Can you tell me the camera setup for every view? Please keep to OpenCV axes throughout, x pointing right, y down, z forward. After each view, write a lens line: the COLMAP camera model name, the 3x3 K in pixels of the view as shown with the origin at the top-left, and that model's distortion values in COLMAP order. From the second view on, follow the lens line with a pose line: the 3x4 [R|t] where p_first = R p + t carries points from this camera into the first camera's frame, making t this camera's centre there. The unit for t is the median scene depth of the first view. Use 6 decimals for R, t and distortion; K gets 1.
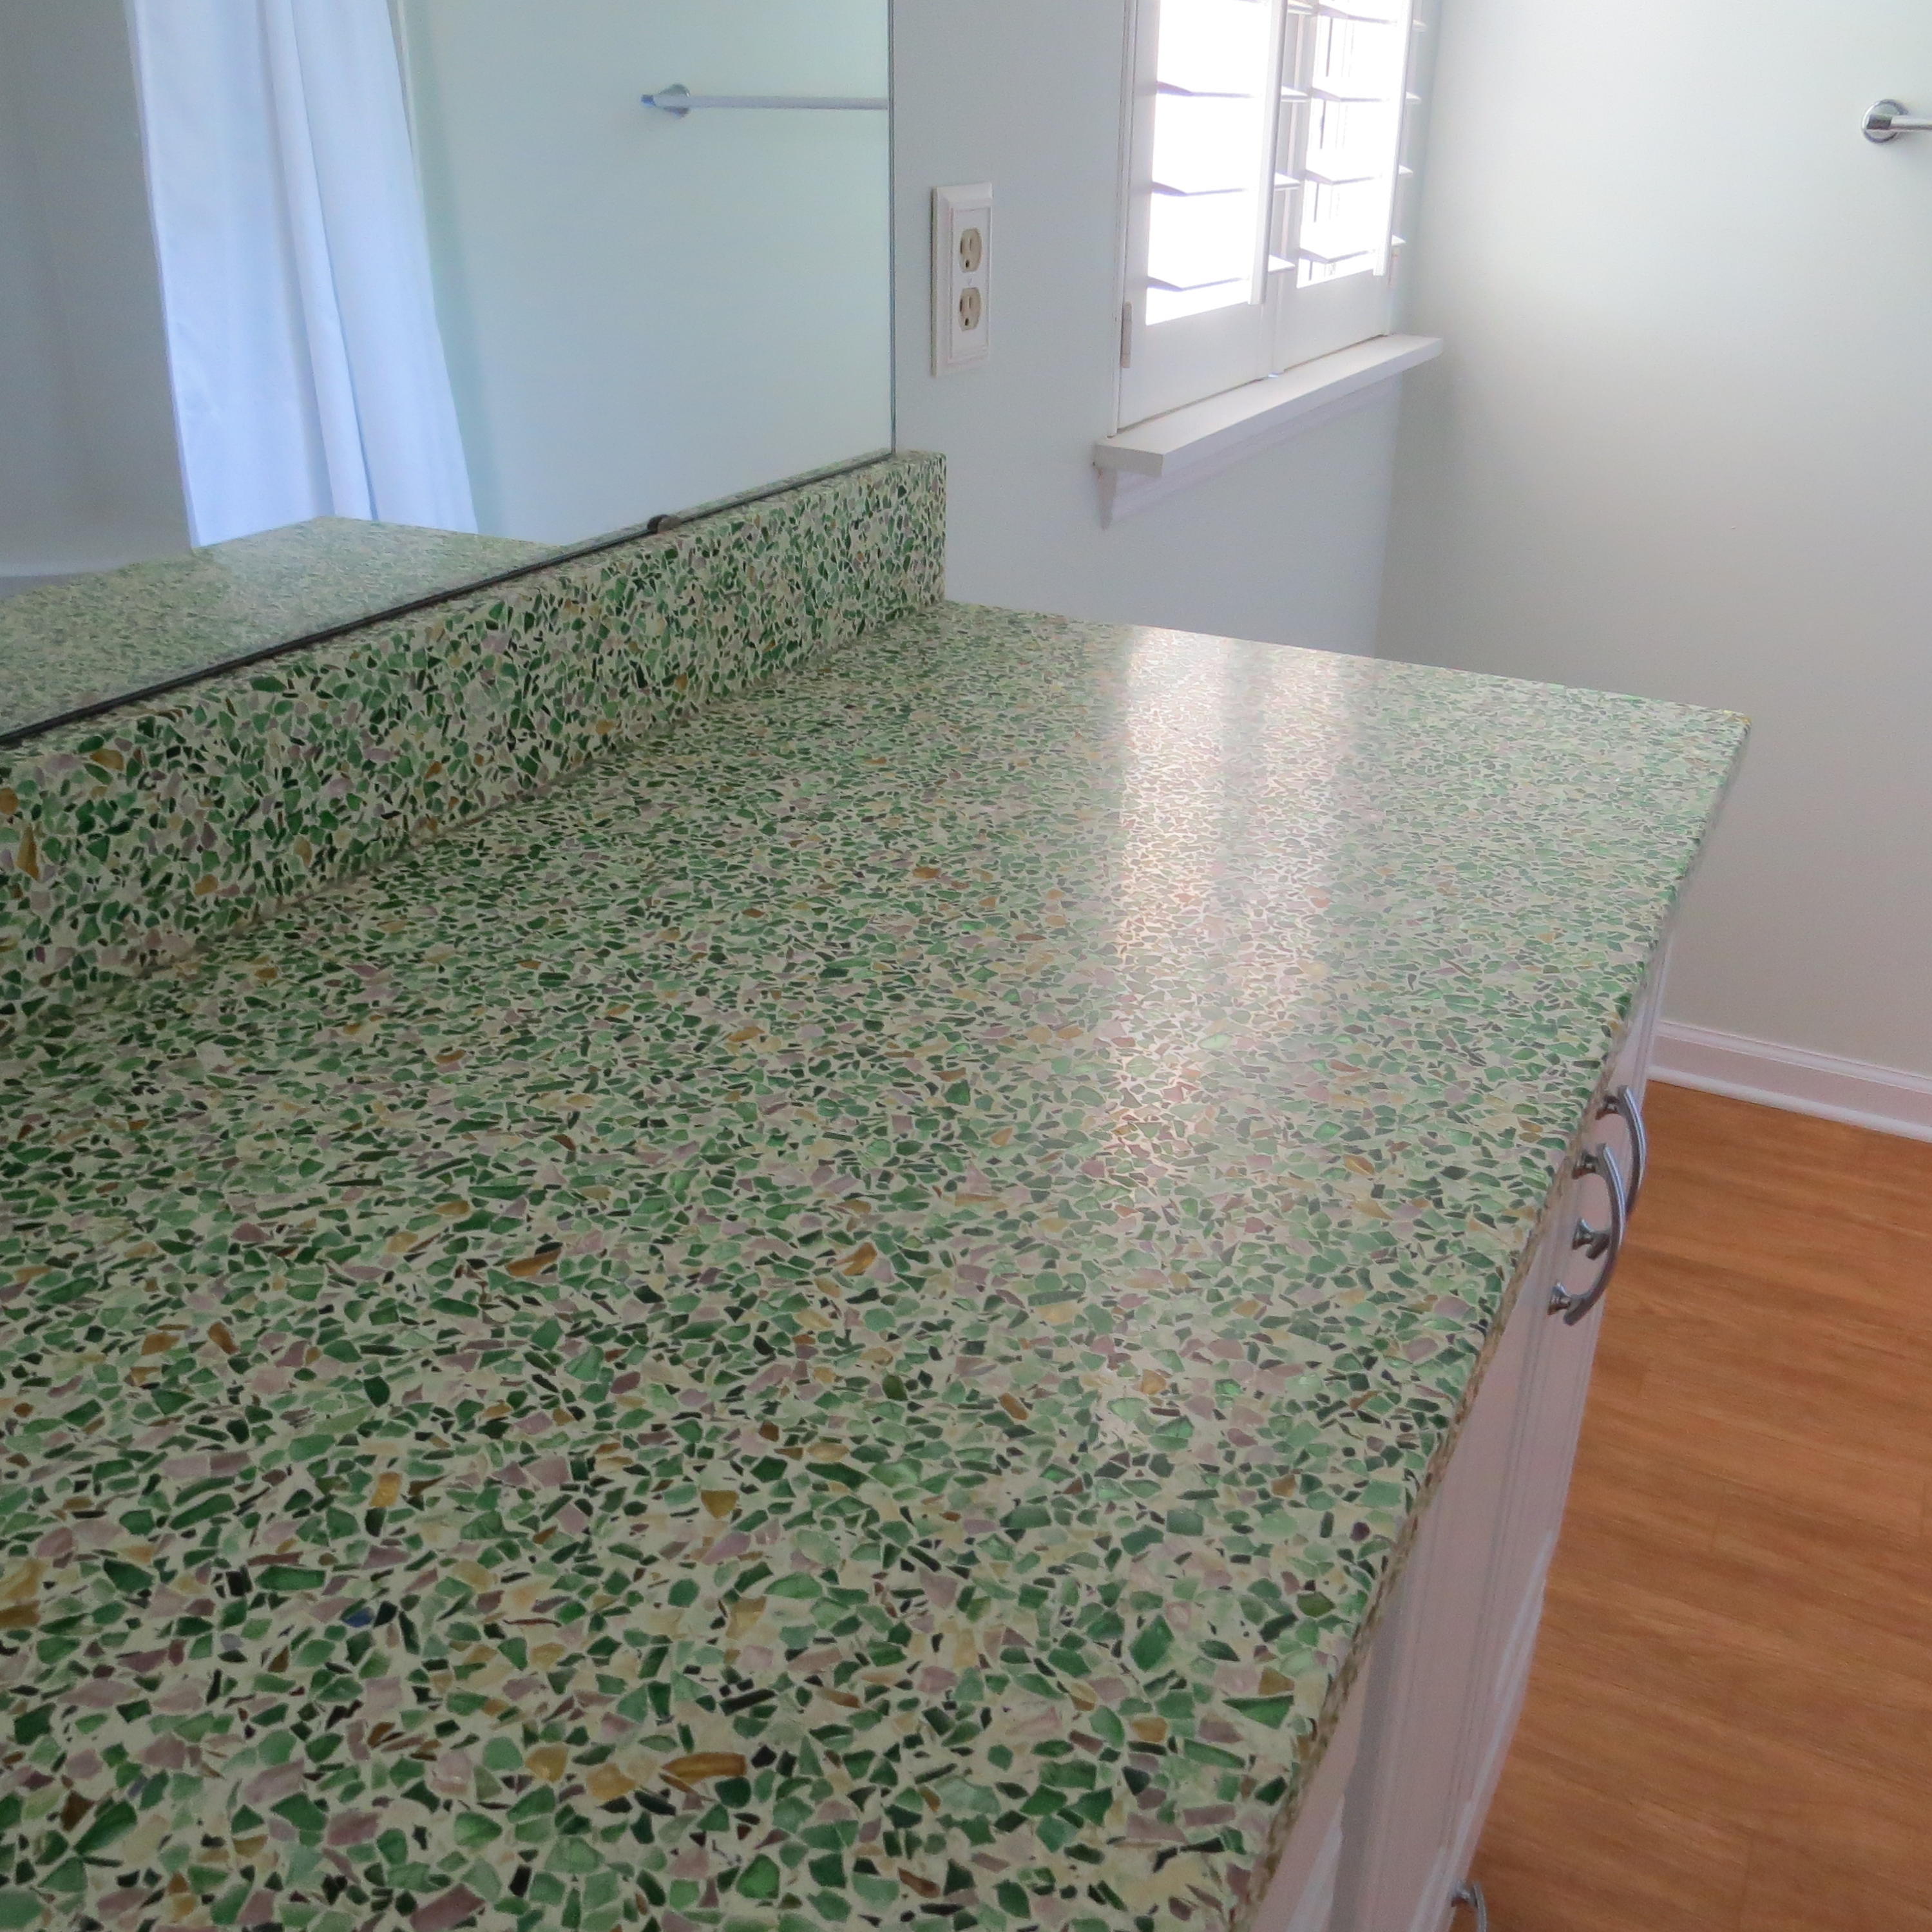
lens RADIAL K [[1832.5, 0, 966.2], [0, 1832.5, 955.6], [0, 0, 1]] dist [-0.034921, 0.025648]
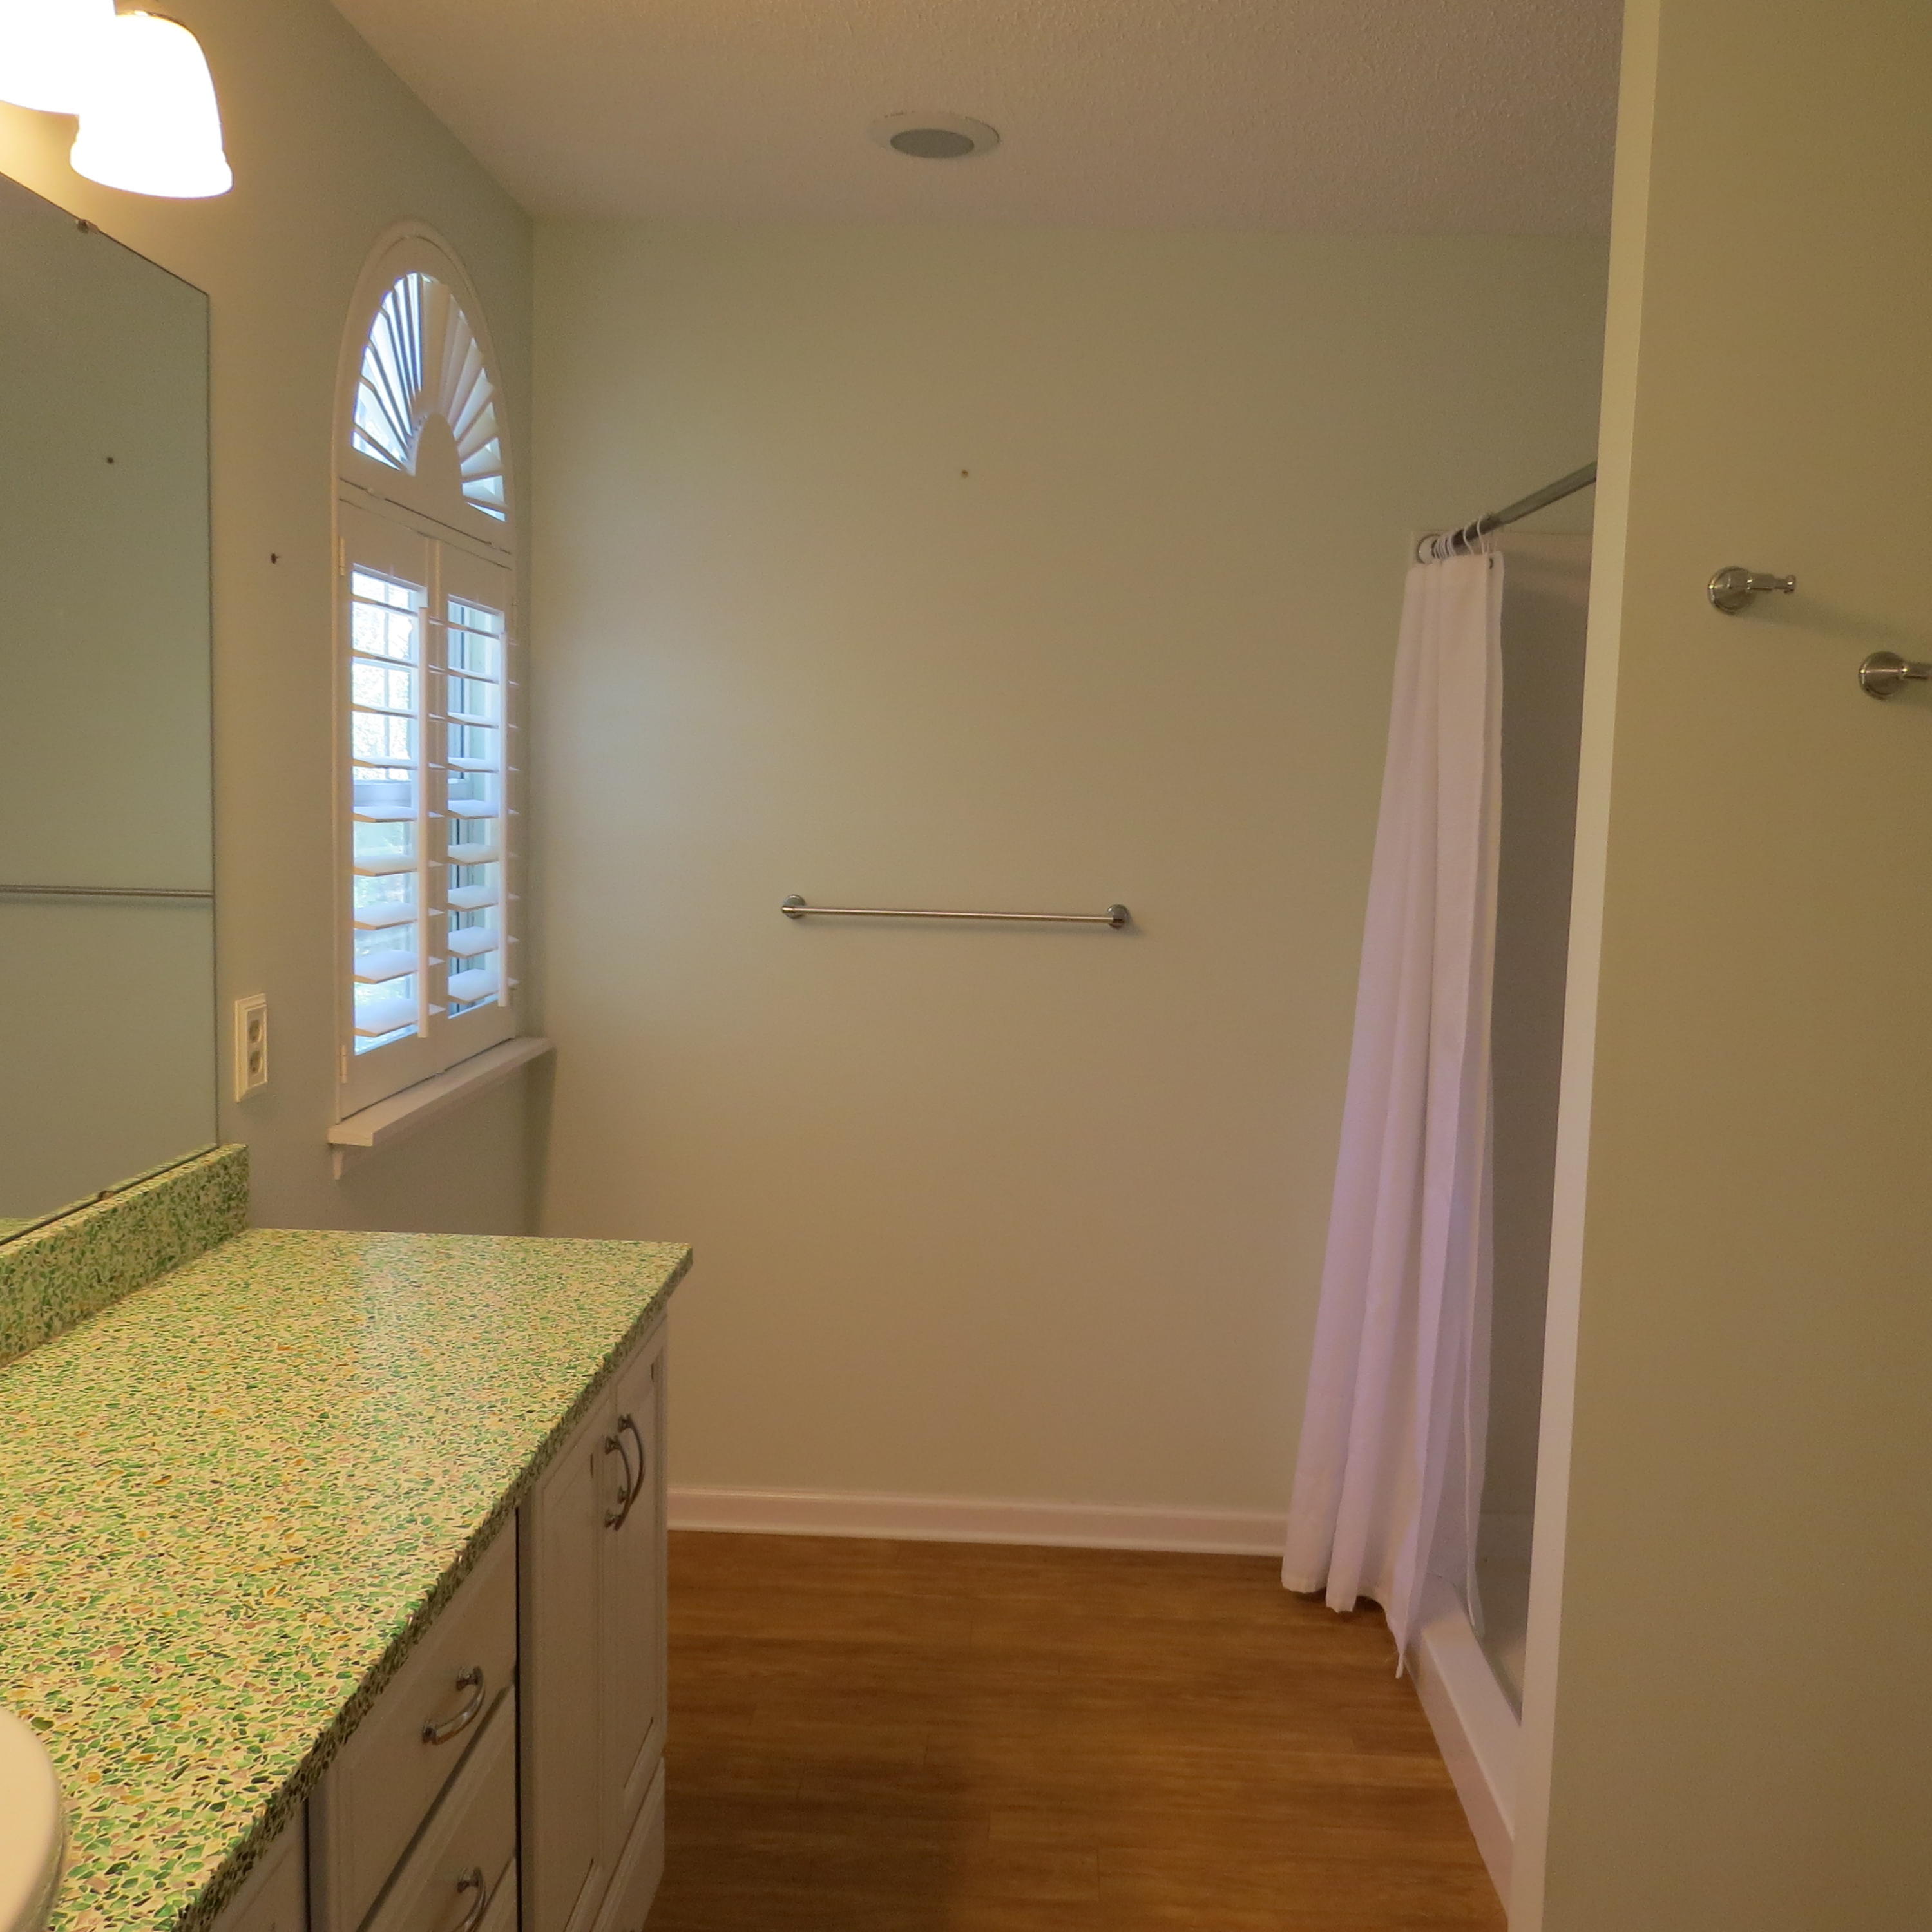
lens RADIAL K [[1832.5, 0, 966.2], [0, 1832.5, 955.6], [0, 0, 1]] dist [-0.034921, 0.025648]
pose [[0.905152, -0.026645, 0.424253, -0.169912], [0.166738, 0.940307, -0.296685, 0.254068], [-0.391023, 0.339284, 0.855563, -1.115945]]
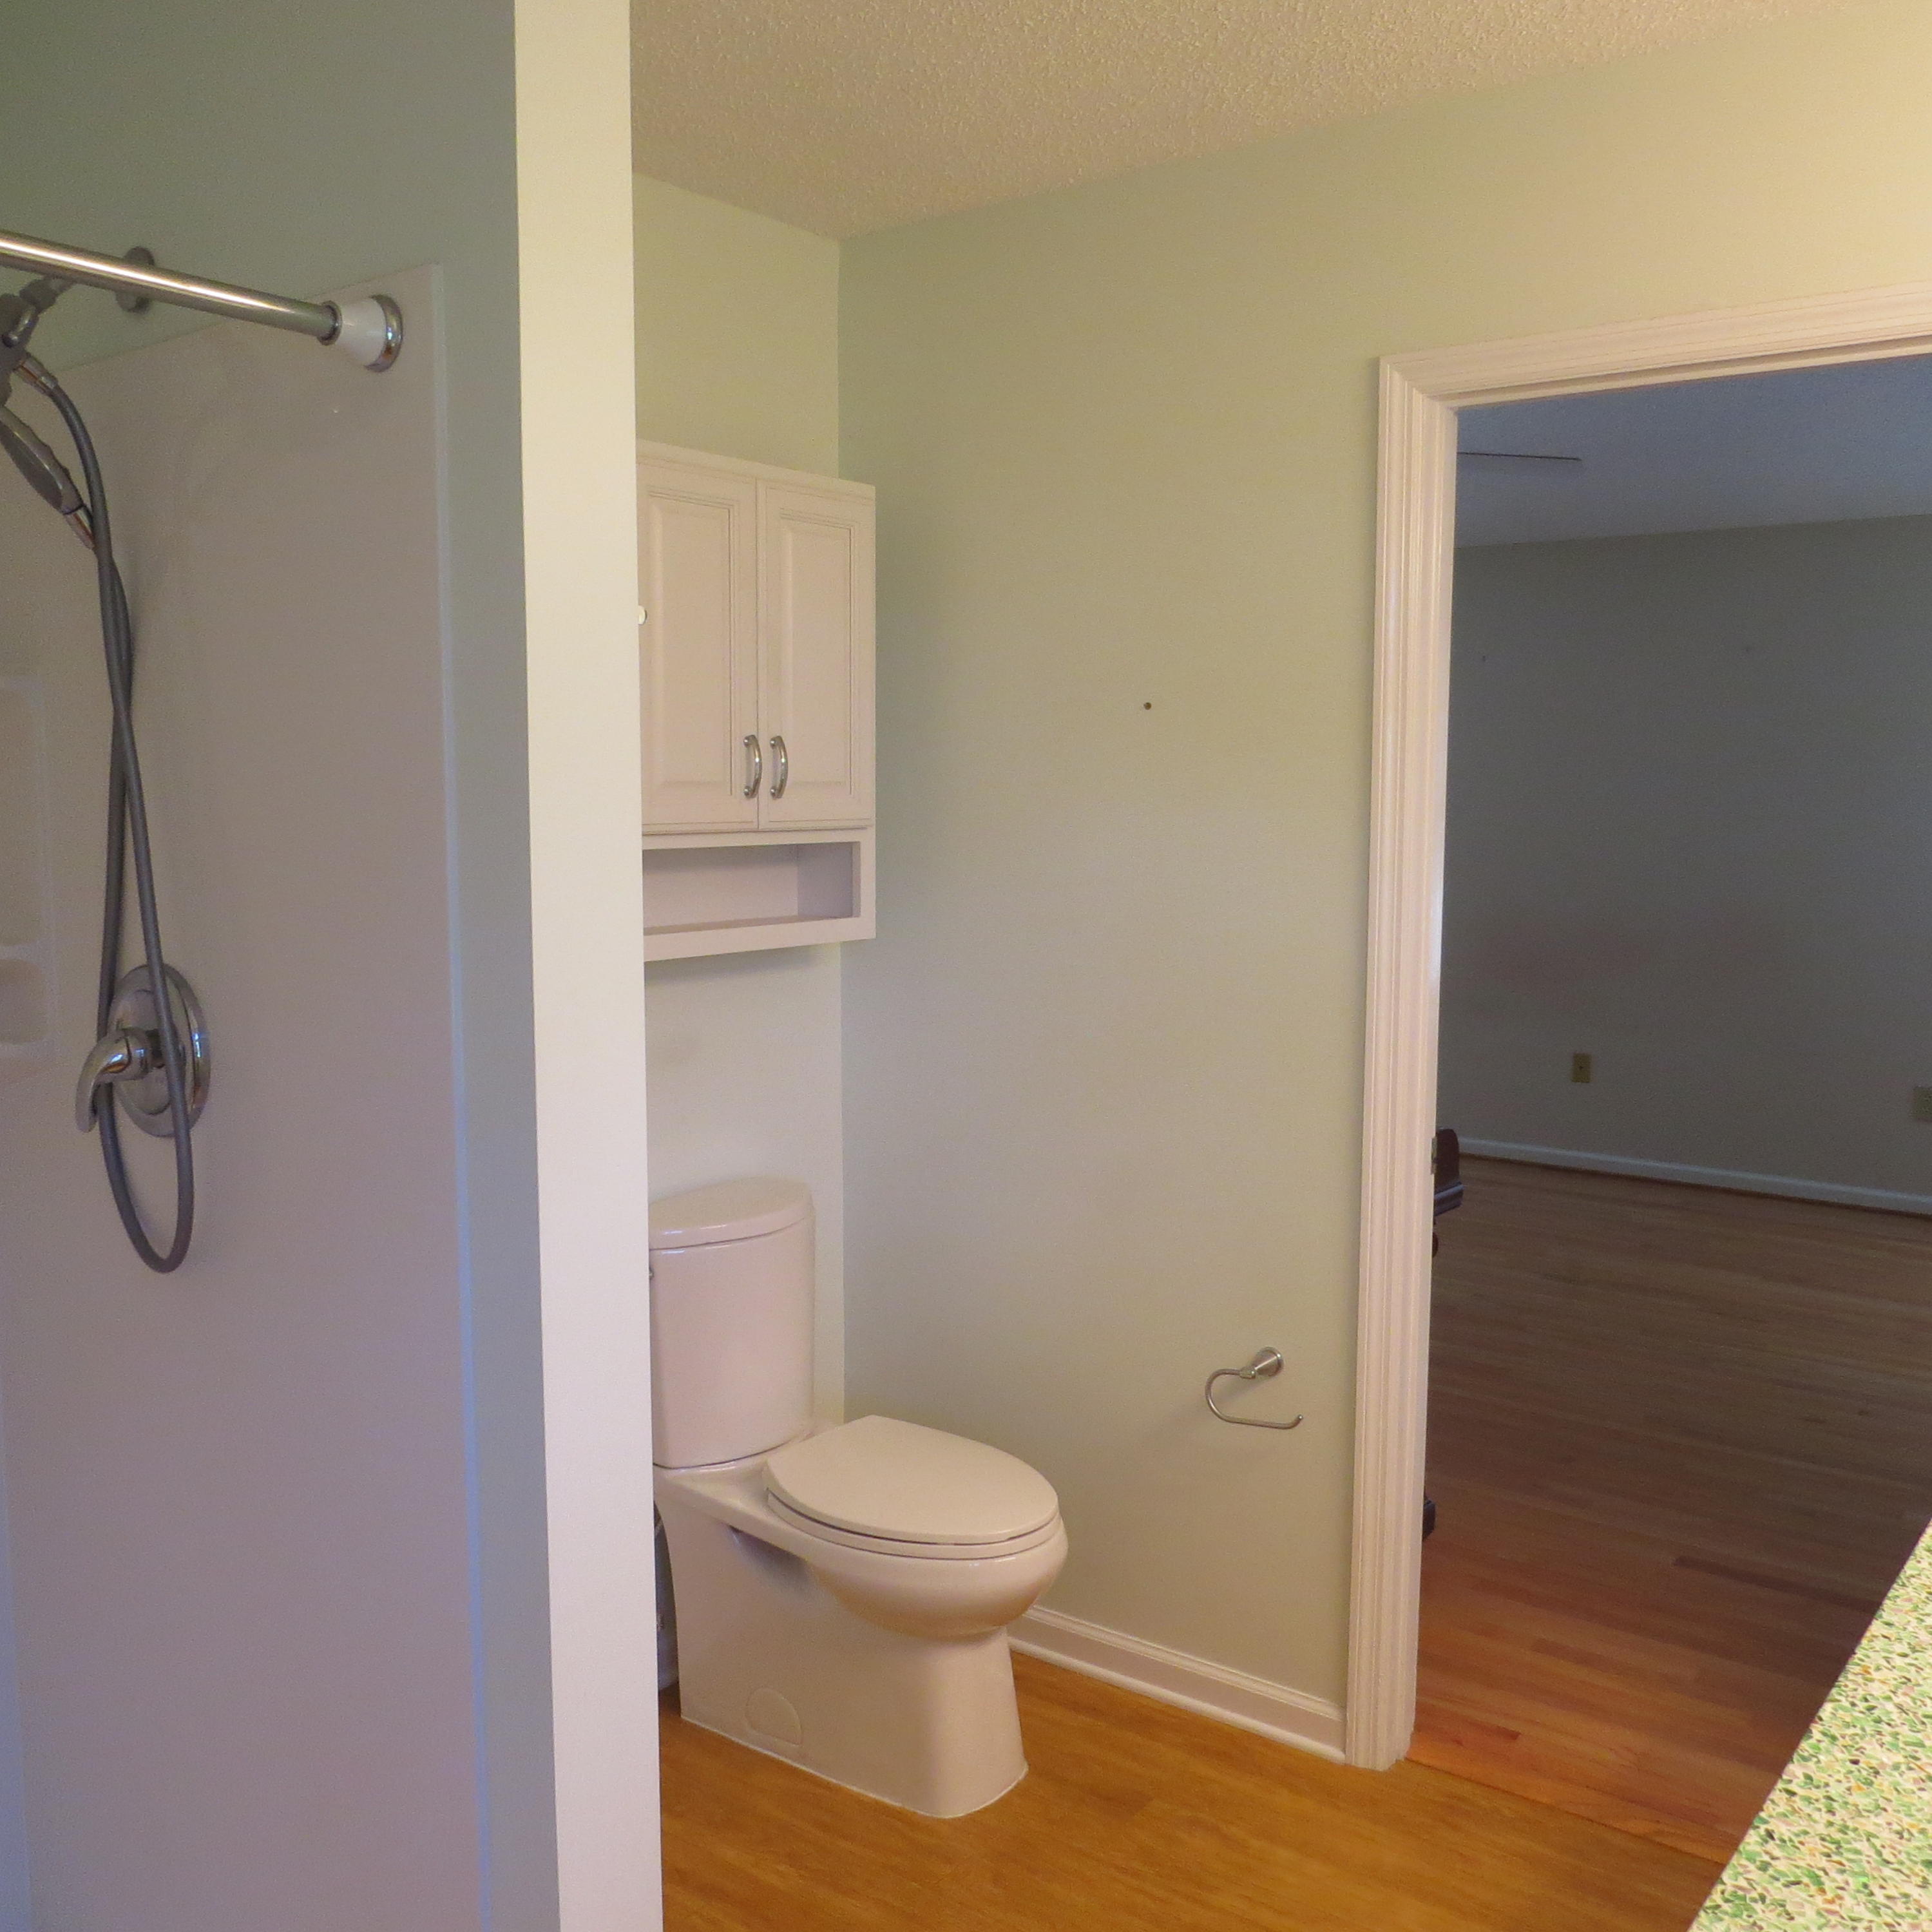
lens RADIAL K [[1832.5, 0, 966.2], [0, 1832.5, 955.6], [0, 0, 1]] dist [-0.034921, 0.025648]
pose [[-0.985718, -0.028598, 0.165958, 0.668769], [0.061516, 0.856226, 0.512927, -1.133587], [-0.156766, 0.515810, -0.842238, 1.668270]]
